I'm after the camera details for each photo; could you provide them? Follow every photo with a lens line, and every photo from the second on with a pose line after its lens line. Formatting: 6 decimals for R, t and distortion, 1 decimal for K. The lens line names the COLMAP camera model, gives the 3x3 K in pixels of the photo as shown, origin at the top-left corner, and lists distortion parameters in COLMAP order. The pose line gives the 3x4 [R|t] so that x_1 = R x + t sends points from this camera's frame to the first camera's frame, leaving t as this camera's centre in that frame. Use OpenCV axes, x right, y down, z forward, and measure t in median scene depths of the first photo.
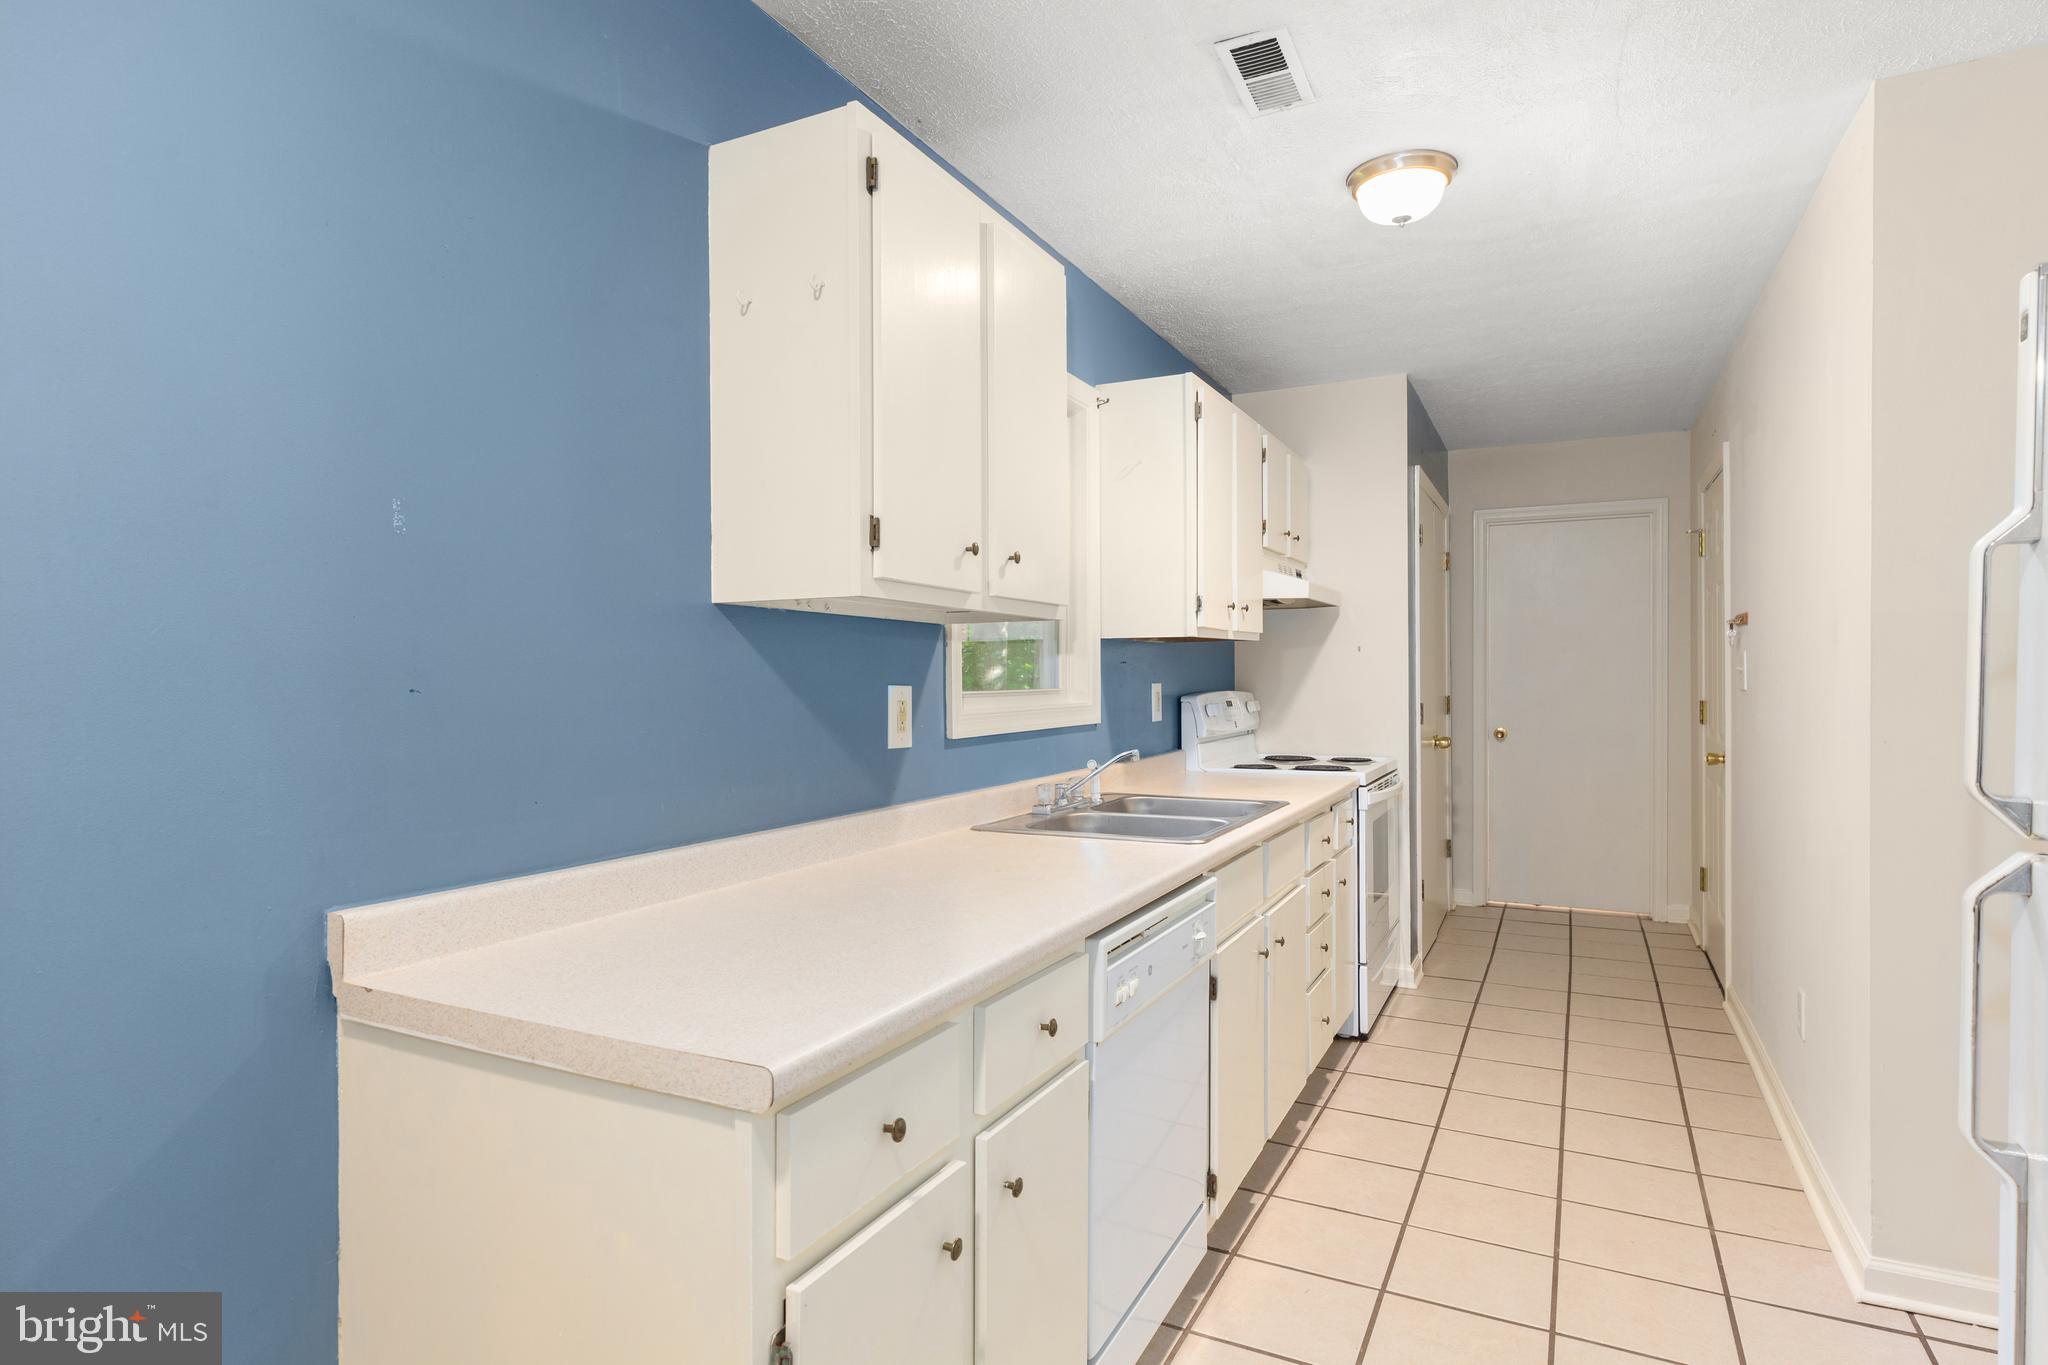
lens RADIAL K [[1099.1, 0, 1014.5], [0, 1099.1, 684.1], [0, 0, 1]] dist [-0.000532, 0.000685]
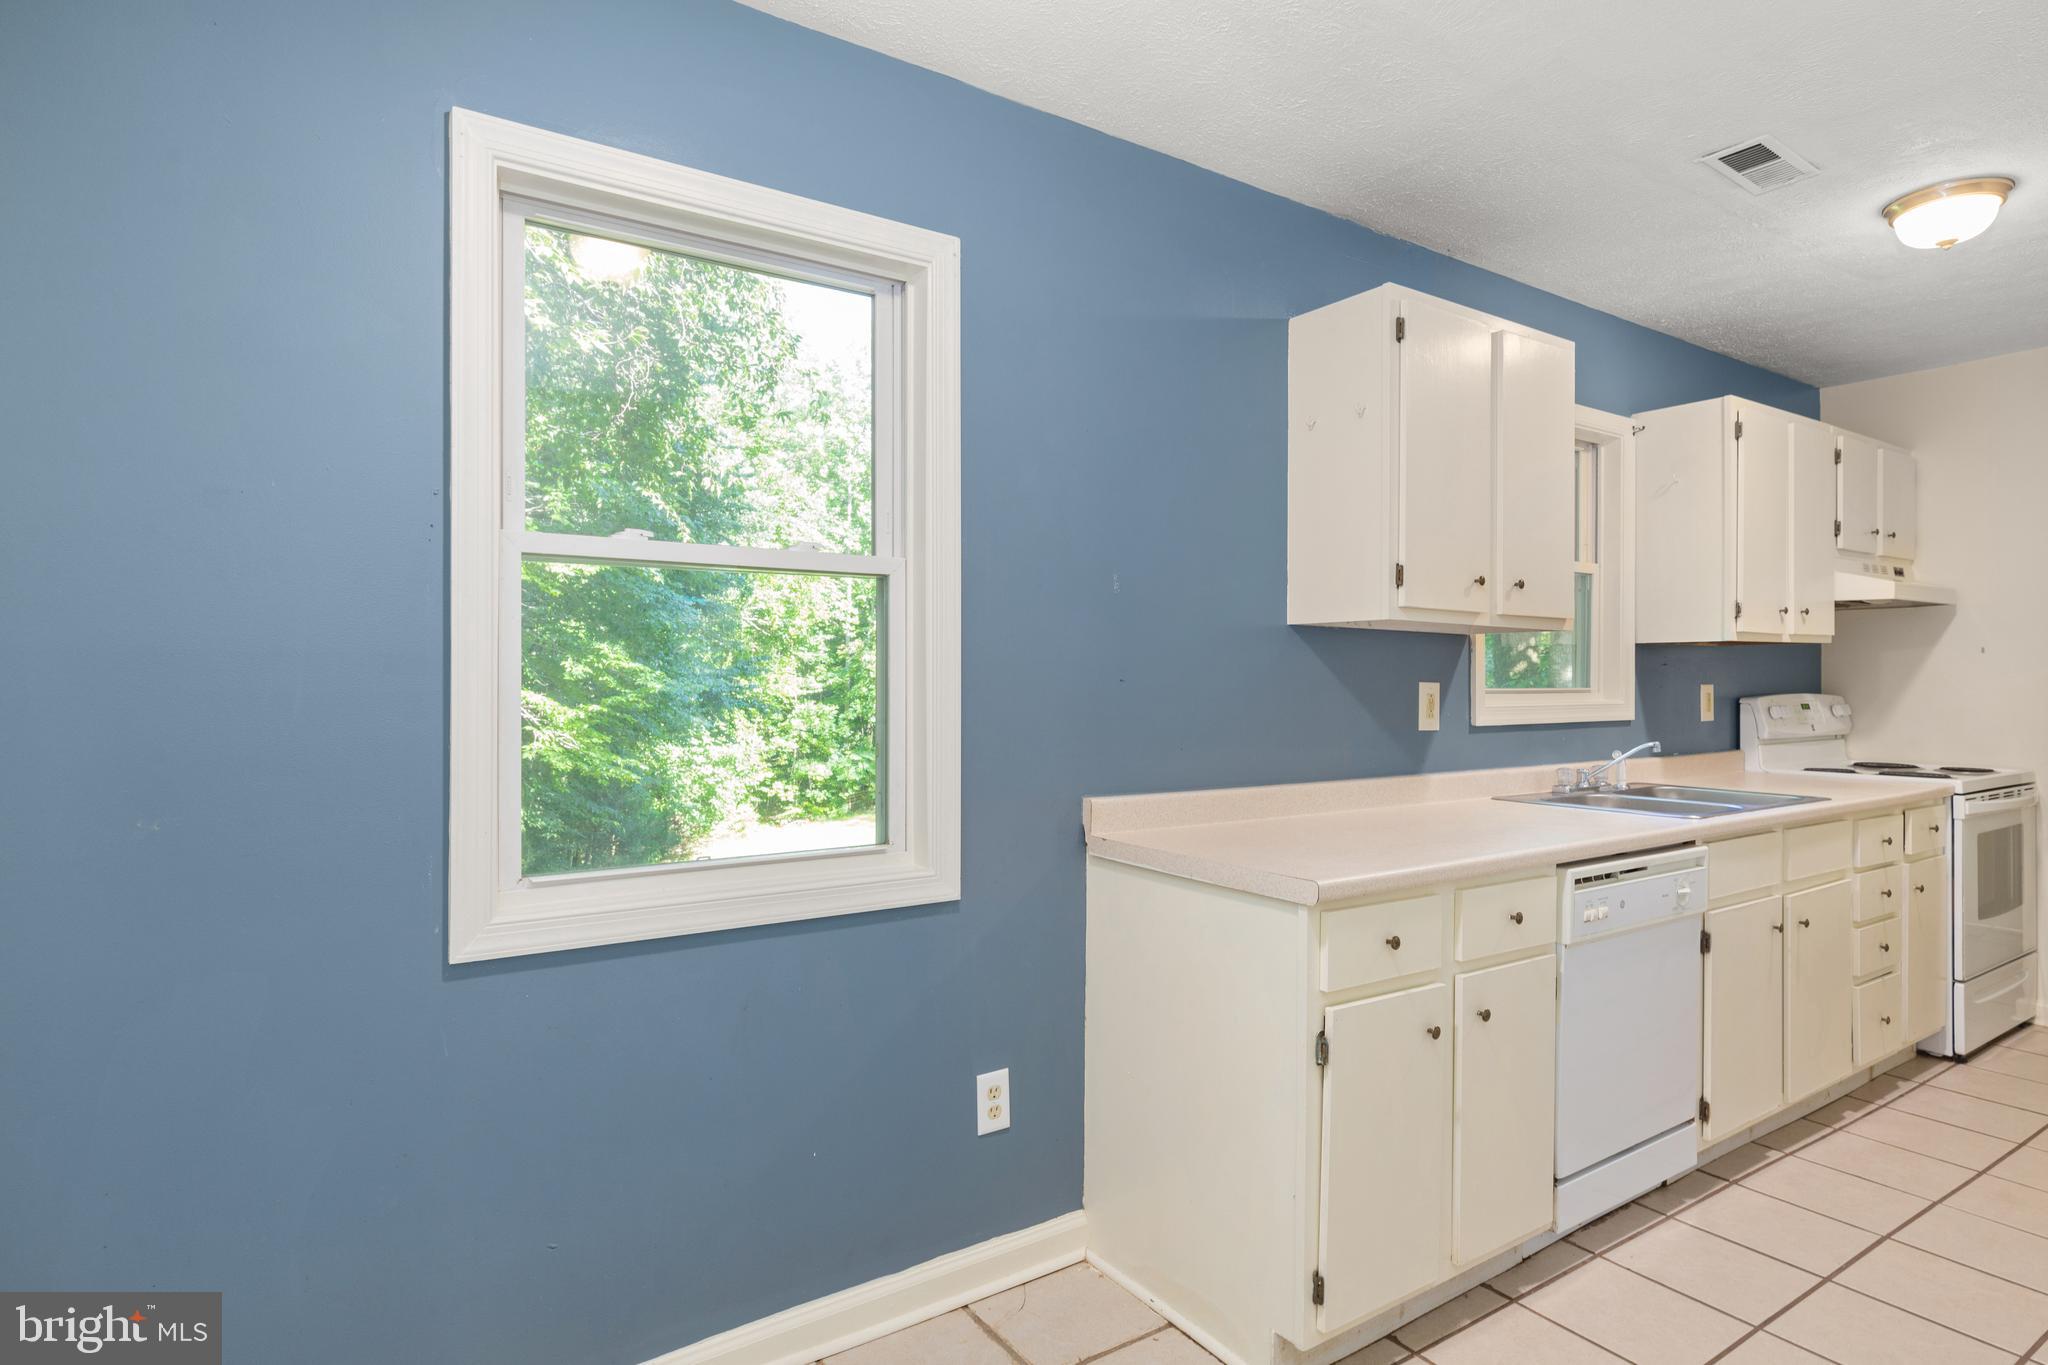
lens RADIAL K [[1099.1, 0, 1014.5], [0, 1099.1, 684.1], [0, 0, 1]] dist [-0.000532, 0.000685]
pose [[0.874255, 0.010282, -0.485358, 0.088940], [-0.010532, 0.999942, 0.002211, 0.004967], [0.485352, 0.003179, 0.874313, -0.340951]]
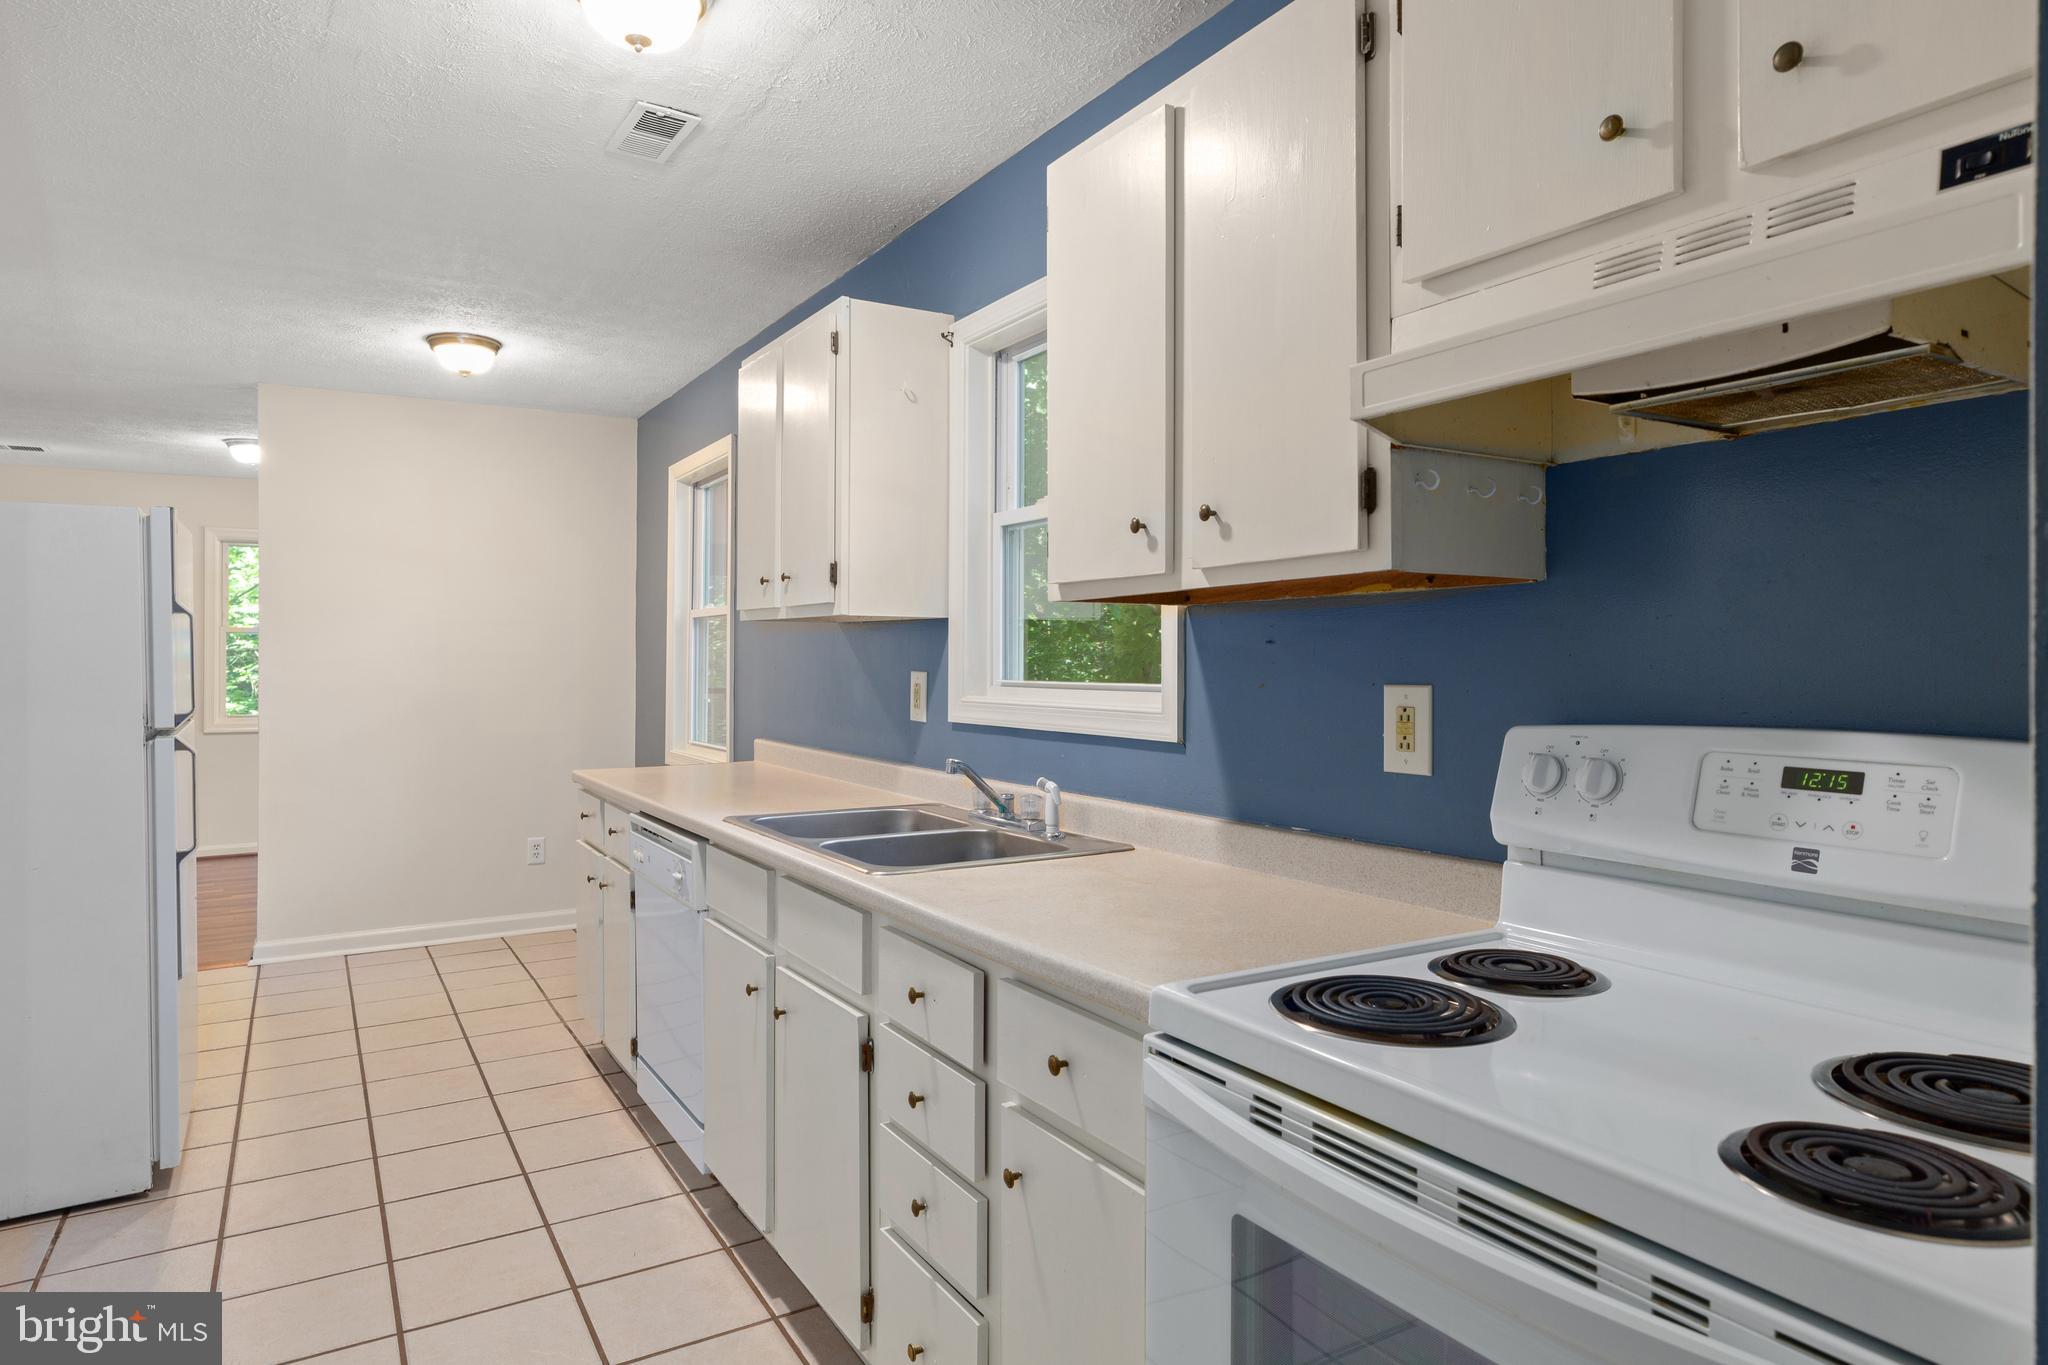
lens RADIAL K [[1194.6, 0, 1020.8], [0, 1194.6, 660.8], [0, 0, 1]] dist [-0.000227, -0.000006]
pose [[-0.524106, 0.000222, -0.851653, 0.904249], [-0.010570, 0.999921, 0.006765, -0.019678], [0.851587, 0.012547, -0.524062, 1.651459]]
